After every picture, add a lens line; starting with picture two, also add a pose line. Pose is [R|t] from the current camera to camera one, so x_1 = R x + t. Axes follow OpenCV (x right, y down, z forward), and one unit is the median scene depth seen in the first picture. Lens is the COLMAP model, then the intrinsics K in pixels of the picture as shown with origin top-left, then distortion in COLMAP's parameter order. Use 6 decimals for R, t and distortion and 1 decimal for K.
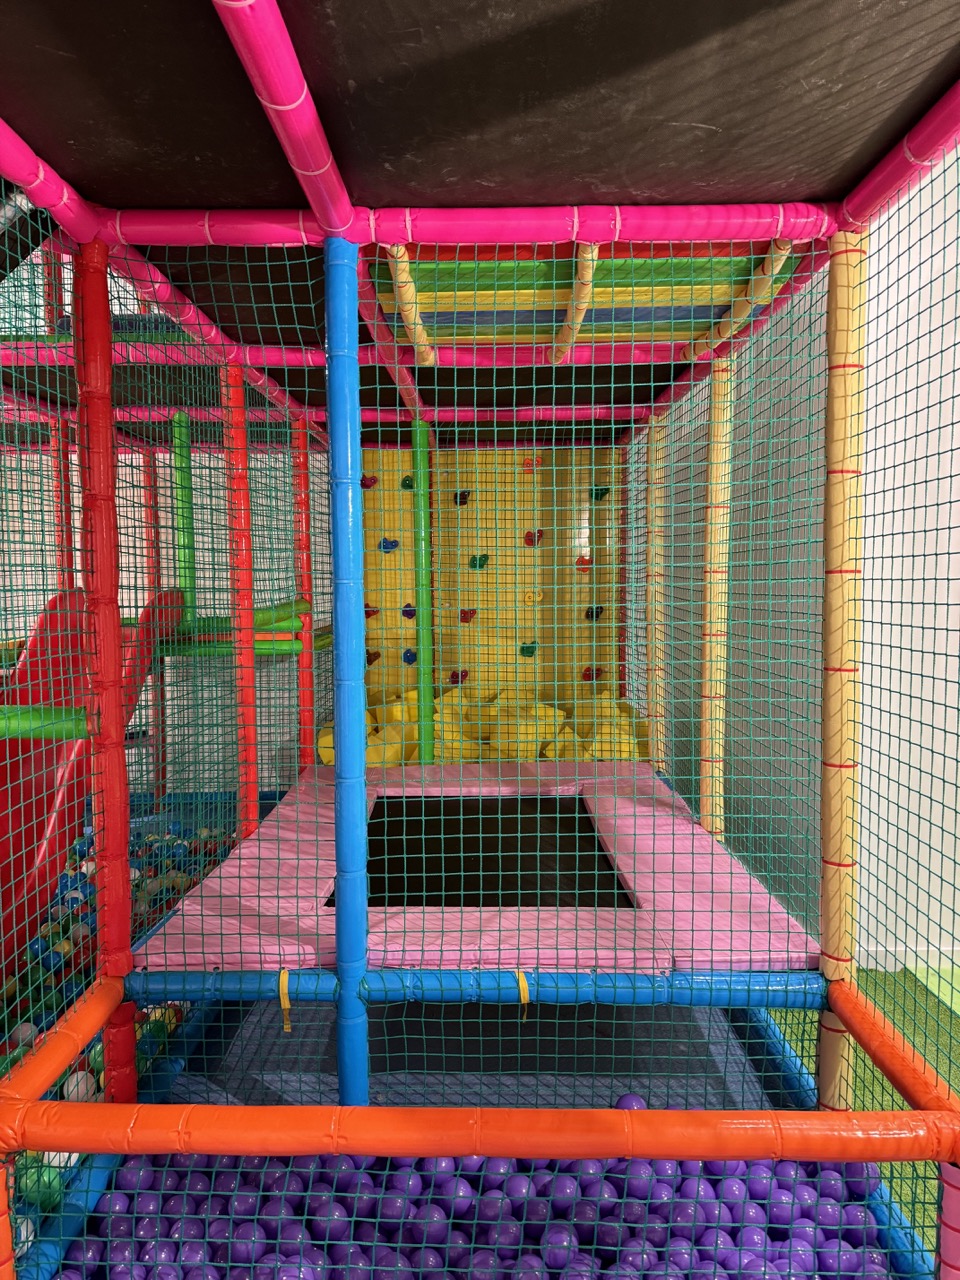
lens RADIAL K [[898.6, 0, 481.8], [0, 898.6, 643.7], [0, 0, 1]] dist [0.027858, -0.028157]
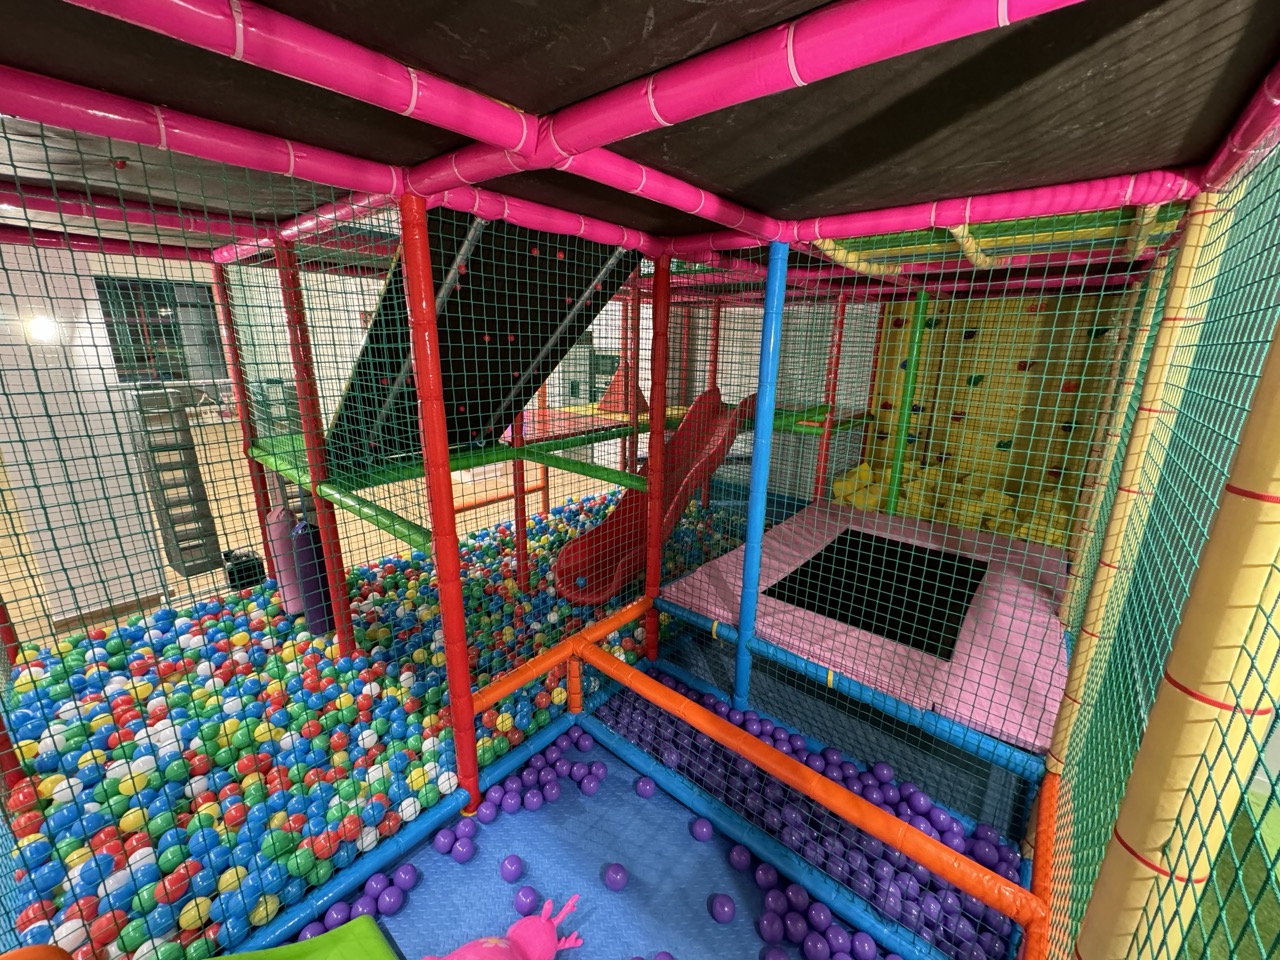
lens RADIAL K [[505.9, 0, 646.5], [0, 505.9, 475.5], [0, 0, 1]] dist [-0.002416, -0.000487]
pose [[0.767939, 0.189006, -0.612002, 0.313245], [-0.072733, 0.975024, 0.209853, -0.198155], [0.636380, -0.116642, 0.762506, 0.063965]]
